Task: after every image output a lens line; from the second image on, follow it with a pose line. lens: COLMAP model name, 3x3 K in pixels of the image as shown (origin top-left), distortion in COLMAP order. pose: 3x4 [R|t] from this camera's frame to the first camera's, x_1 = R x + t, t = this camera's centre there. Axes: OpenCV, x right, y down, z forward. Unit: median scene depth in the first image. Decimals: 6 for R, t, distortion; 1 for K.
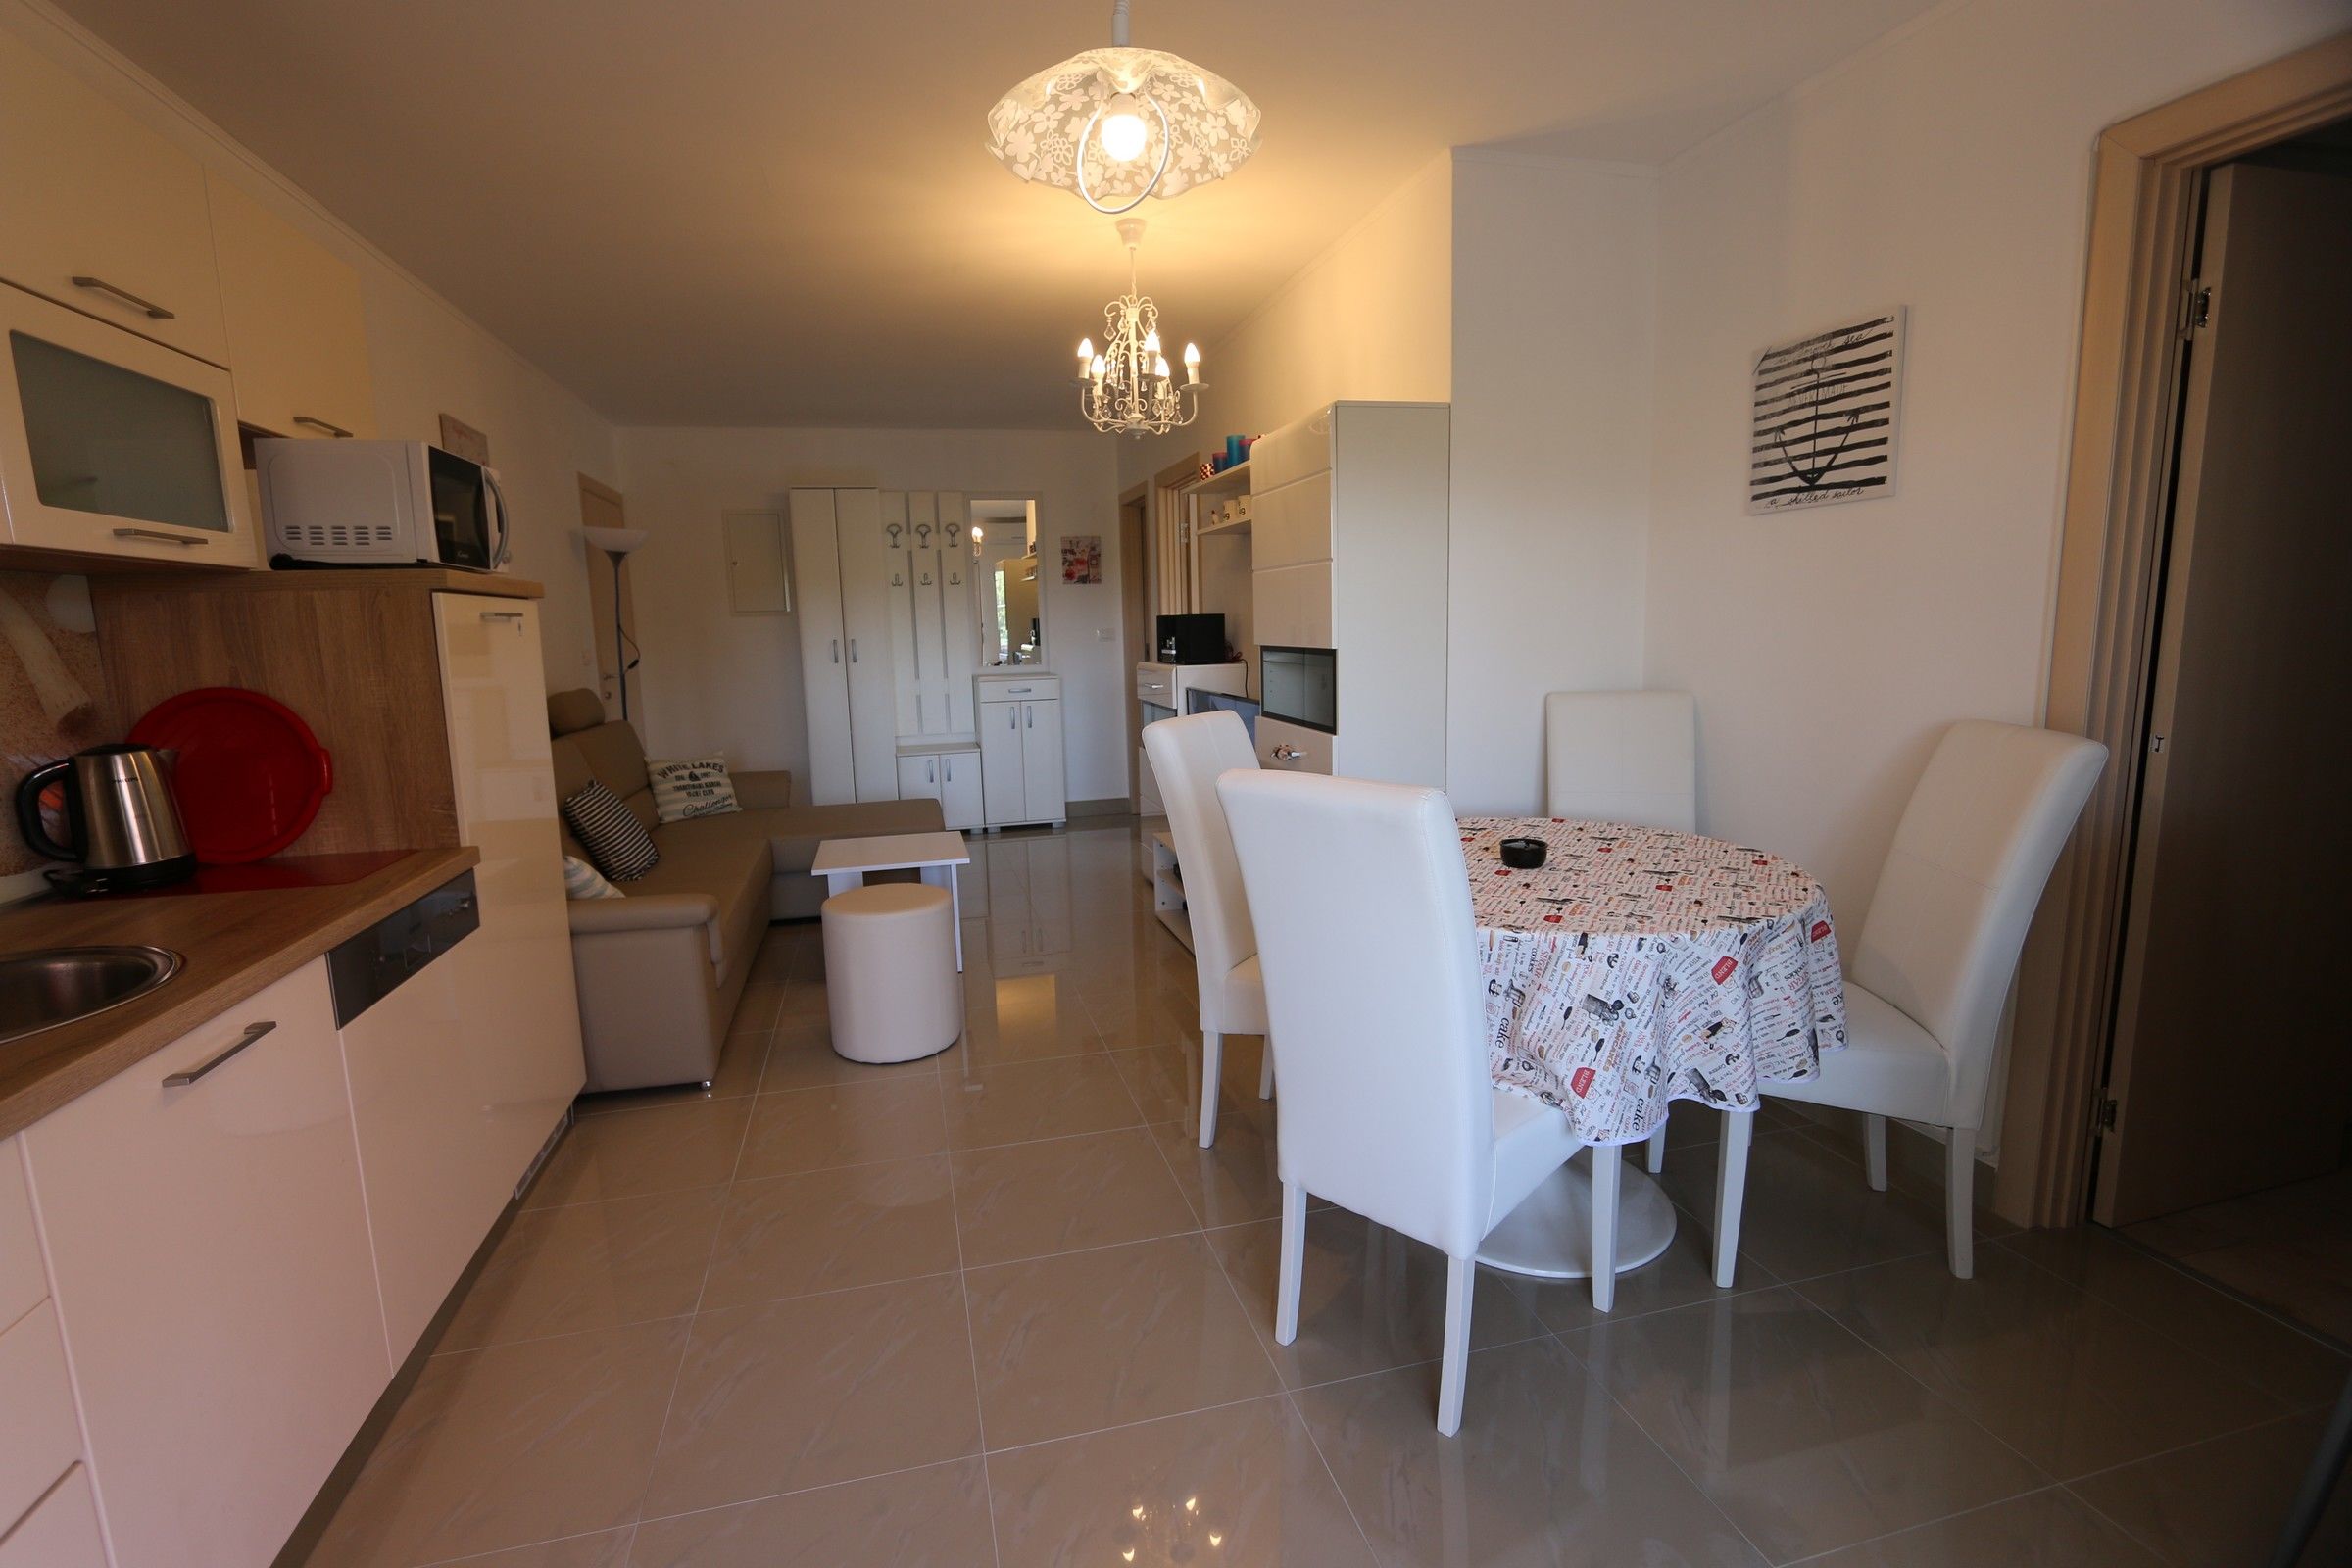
lens RADIAL K [[1079.3, 0, 1176.0], [0, 1079.3, 784.0], [0, 0, 1]] dist [-0.009285, 0.000049]
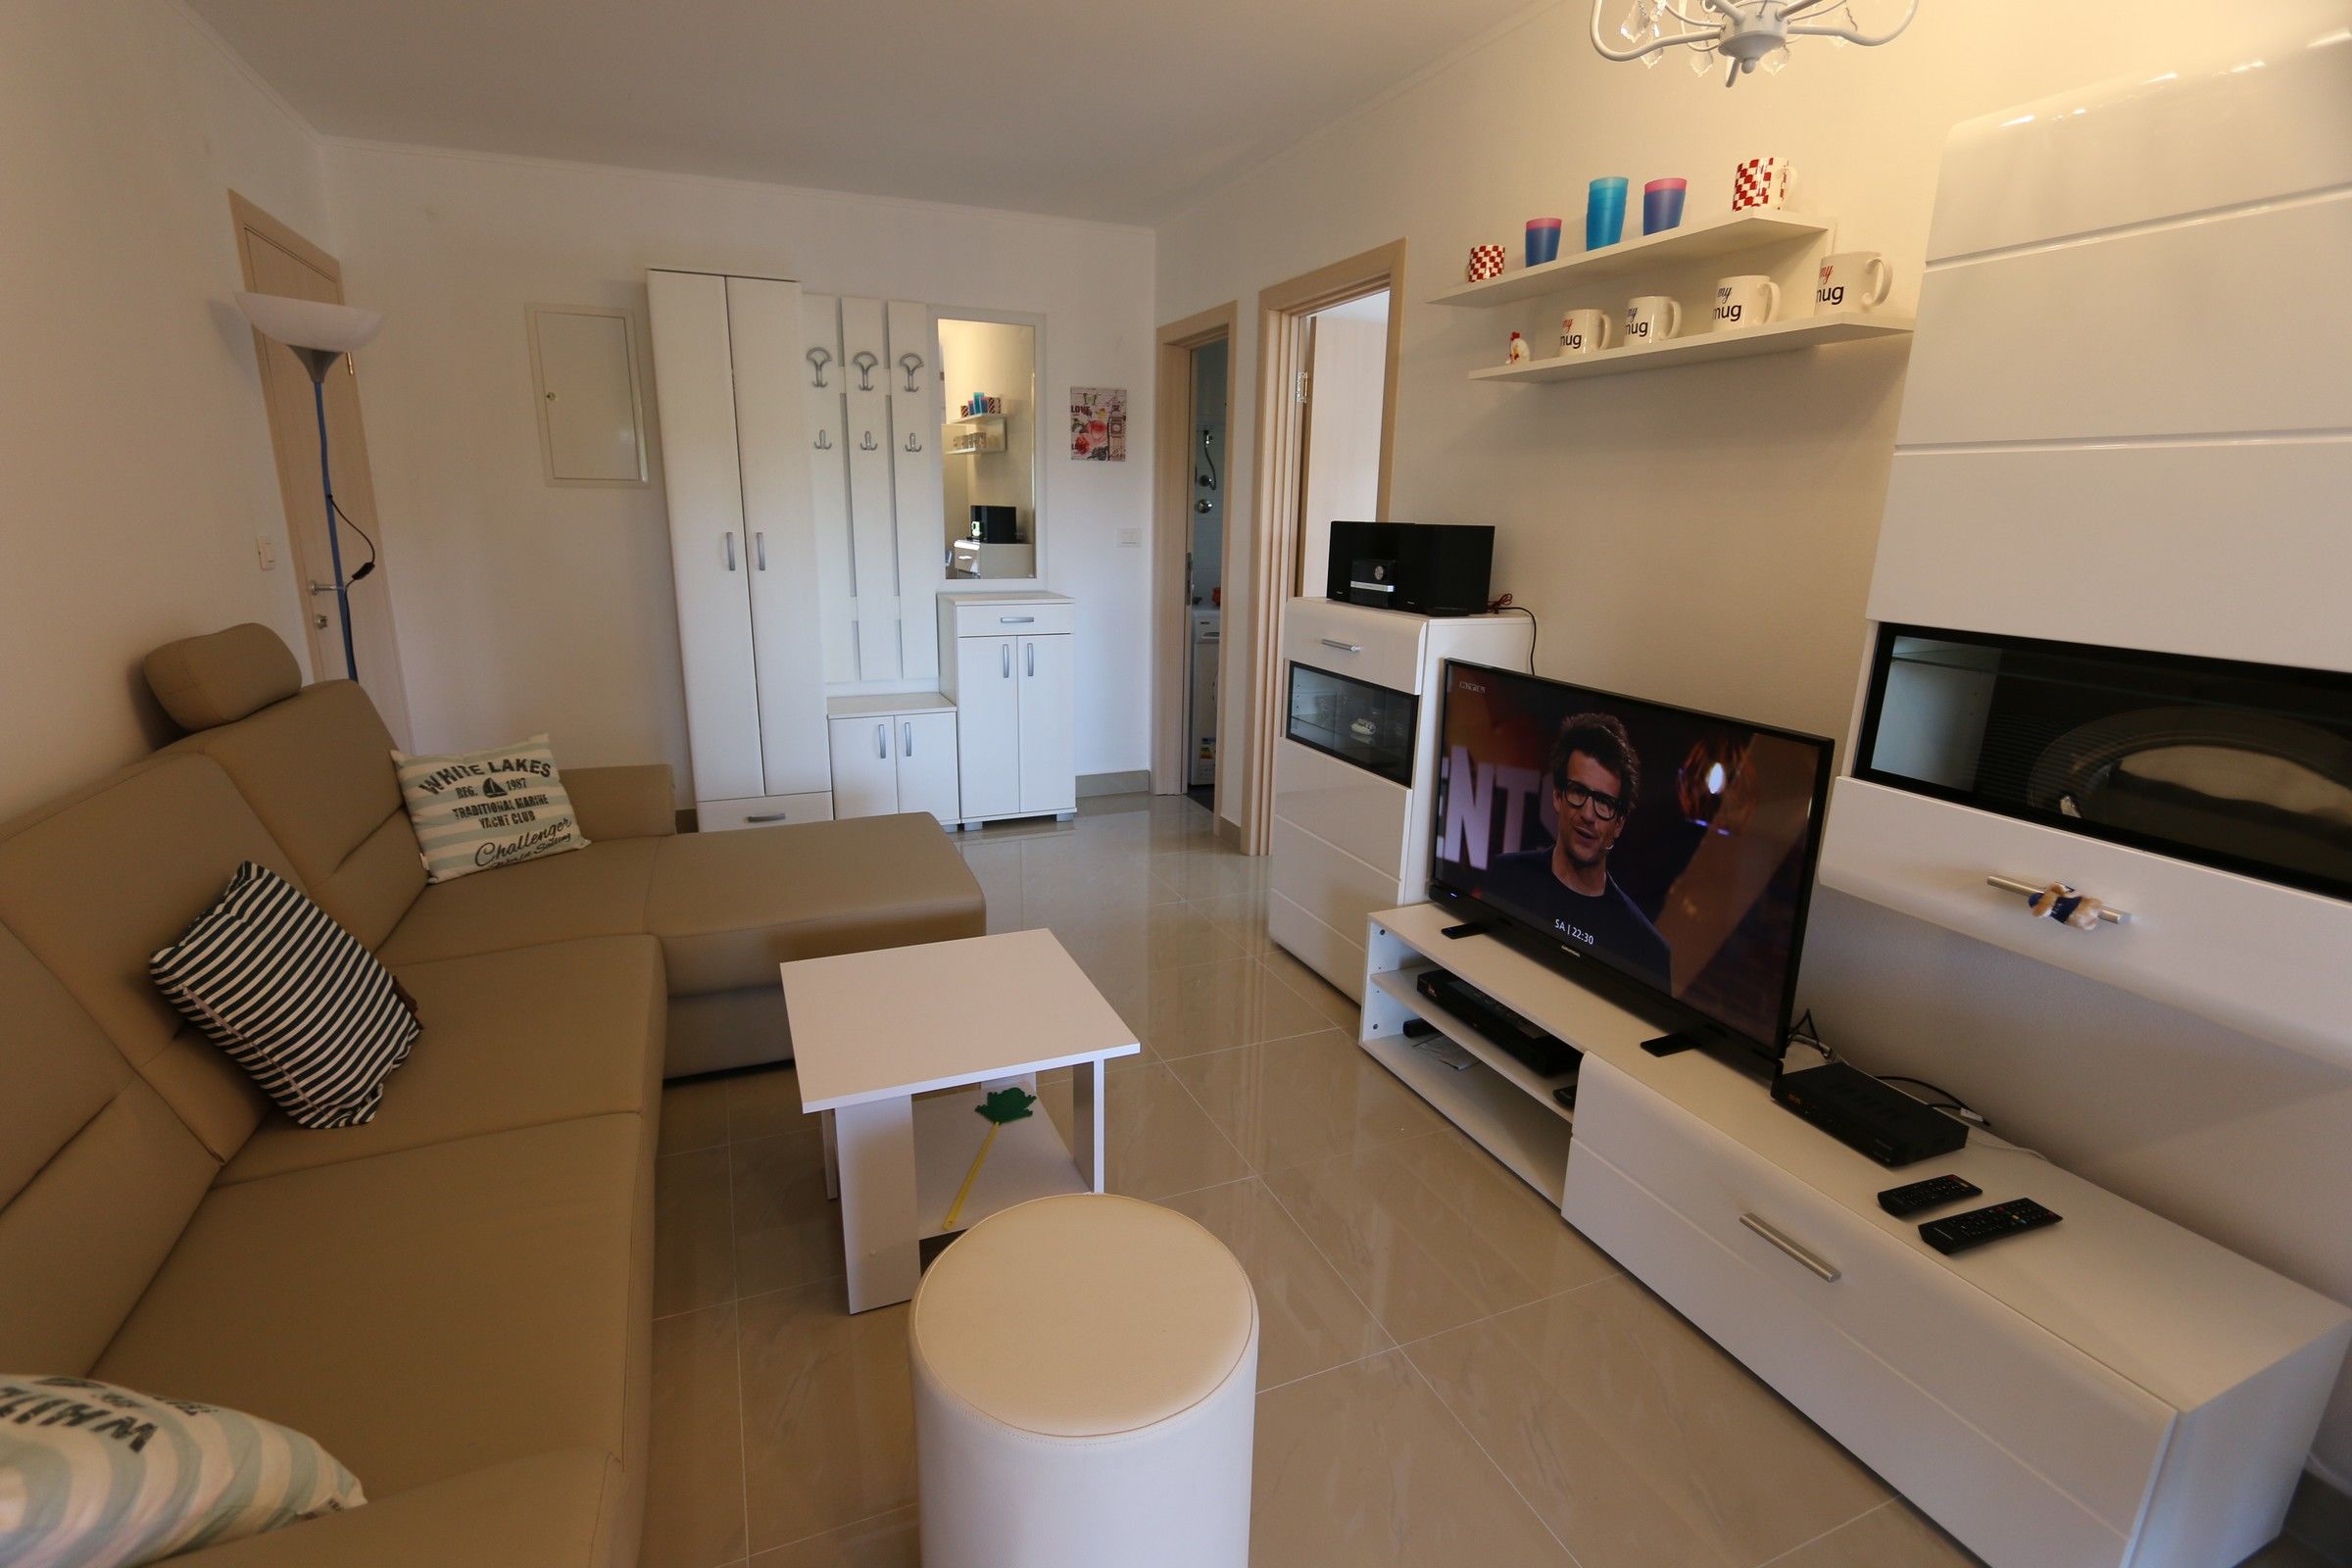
lens RADIAL K [[1079.3, 0, 1176.0], [0, 1079.3, 784.0], [0, 0, 1]] dist [-0.009285, 0.000049]
pose [[0.989133, 0.007536, 0.146833, -0.176307], [-0.021965, 0.995052, 0.096899, -0.064149], [-0.145376, -0.099071, 0.984404, 0.393002]]
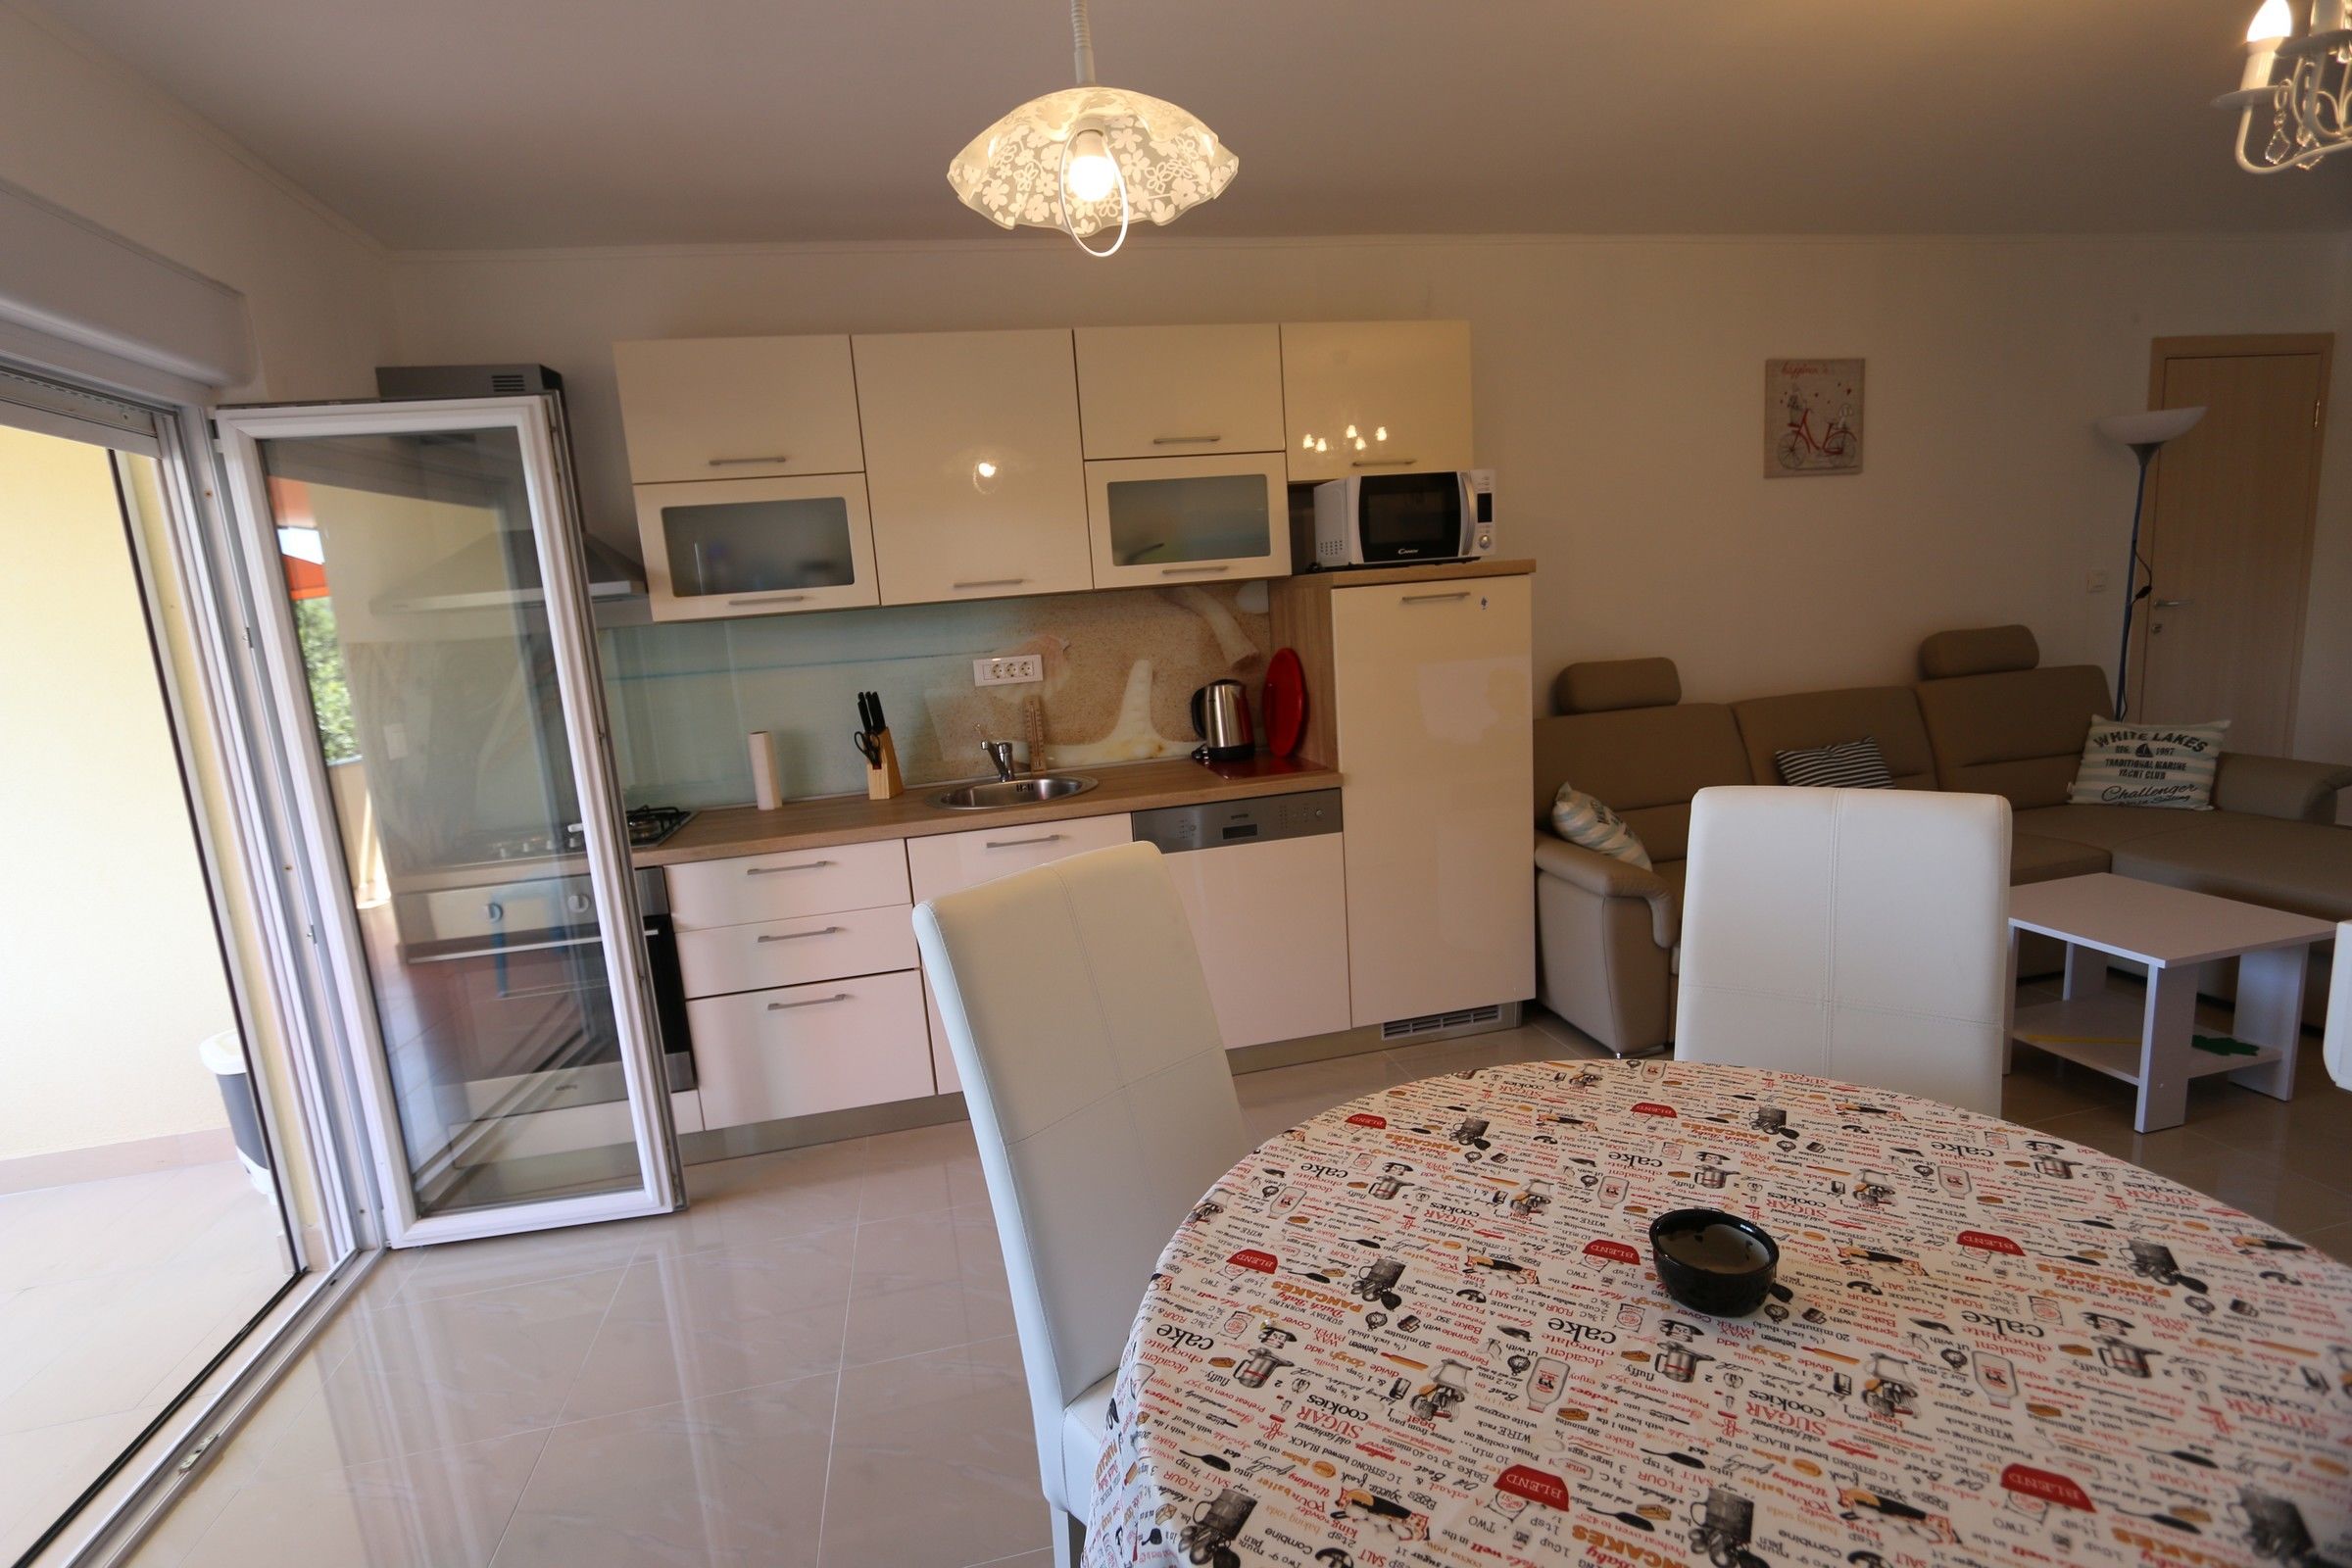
lens RADIAL K [[1063.7, 0, 1176.0], [0, 1063.7, 784.0], [0, 0, 1]] dist [0.001995, 0.000359]
pose [[-0.052824, 0.203967, -0.977552, 0.284658], [-0.074747, 0.975365, 0.207550, -0.080811], [0.995802, 0.084032, -0.036277, 0.344531]]
